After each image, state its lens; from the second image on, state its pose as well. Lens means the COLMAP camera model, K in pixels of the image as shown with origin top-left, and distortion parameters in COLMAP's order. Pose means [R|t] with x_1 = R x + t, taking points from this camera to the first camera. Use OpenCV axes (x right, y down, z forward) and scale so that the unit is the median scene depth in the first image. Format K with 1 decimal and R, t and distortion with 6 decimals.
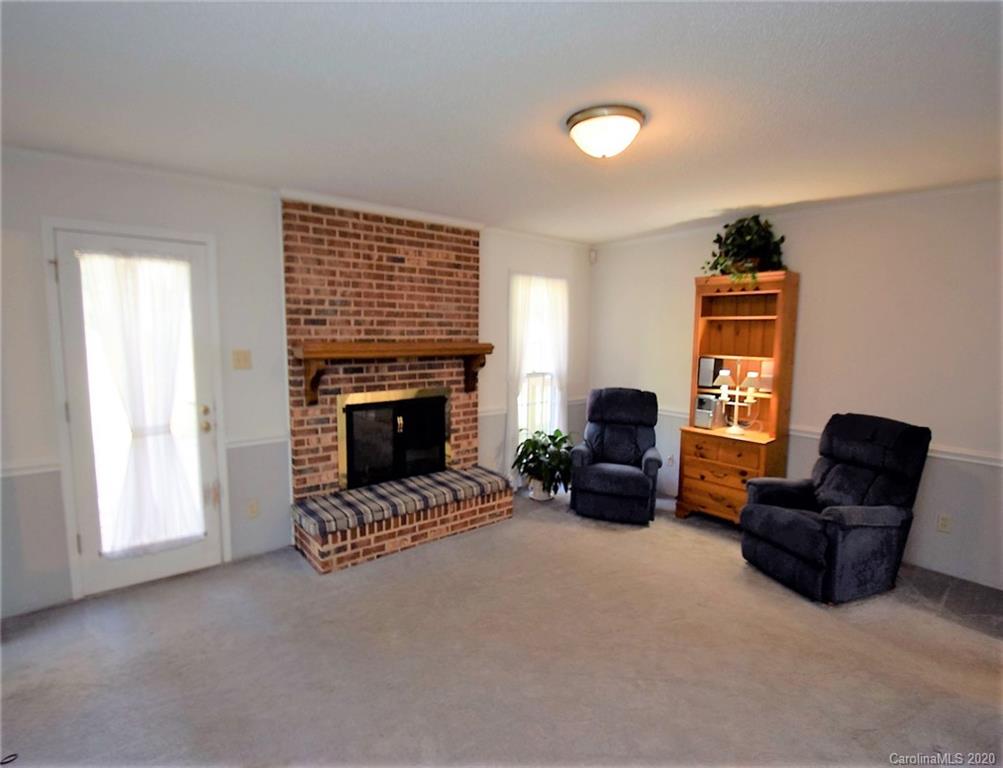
lens RADIAL K [[492.4, 0, 487.9], [0, 492.4, 376.7], [0, 0, 1]] dist [-0.000537, -0.017673]
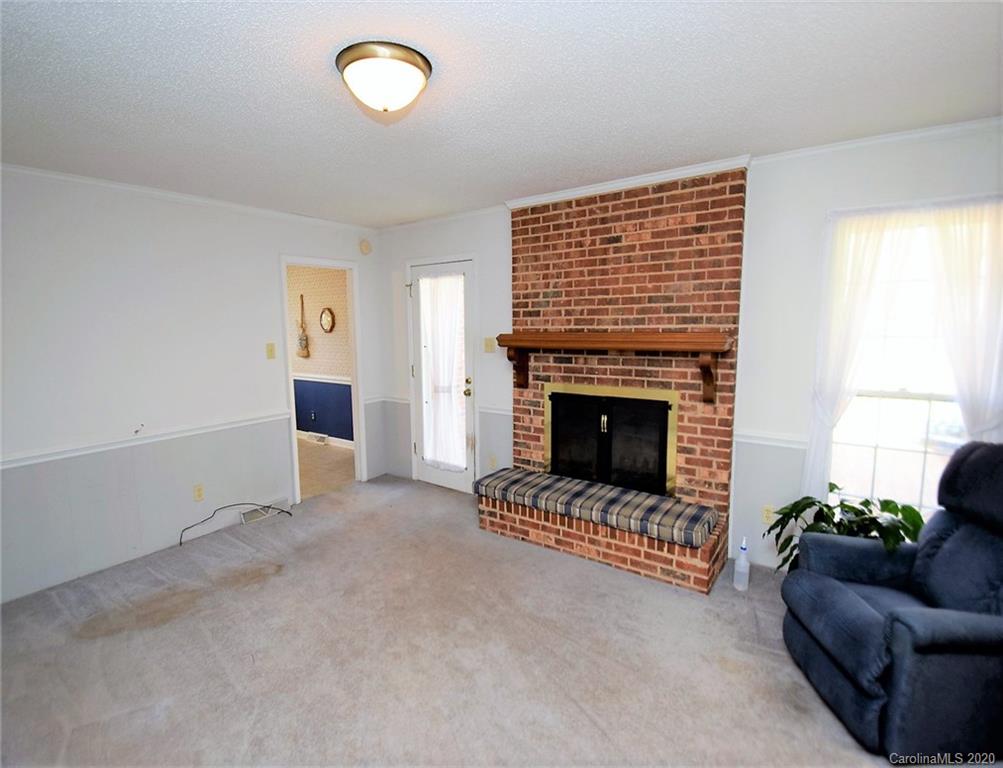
lens RADIAL K [[492.4, 0, 487.9], [0, 492.4, 376.7], [0, 0, 1]] dist [-0.000537, -0.017673]
pose [[0.263531, 0.092622, -0.960194, 0.652936], [-0.071156, 0.994535, 0.076405, -0.044671], [0.962023, 0.048188, 0.268681, 0.571875]]
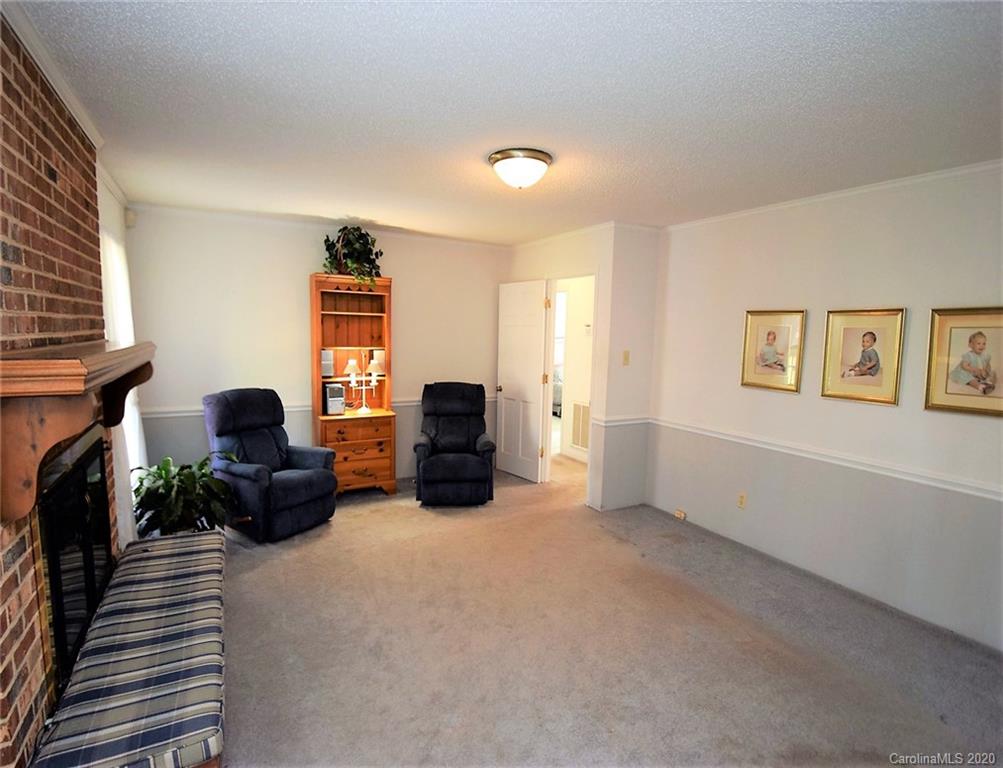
lens RADIAL K [[492.4, 0, 487.9], [0, 492.4, 376.7], [0, 0, 1]] dist [-0.000537, -0.017673]
pose [[0.169462, -0.097226, 0.980729, -0.610067], [0.070707, 0.993757, 0.086300, -0.052892], [-0.982997, 0.054720, 0.175279, 0.524786]]
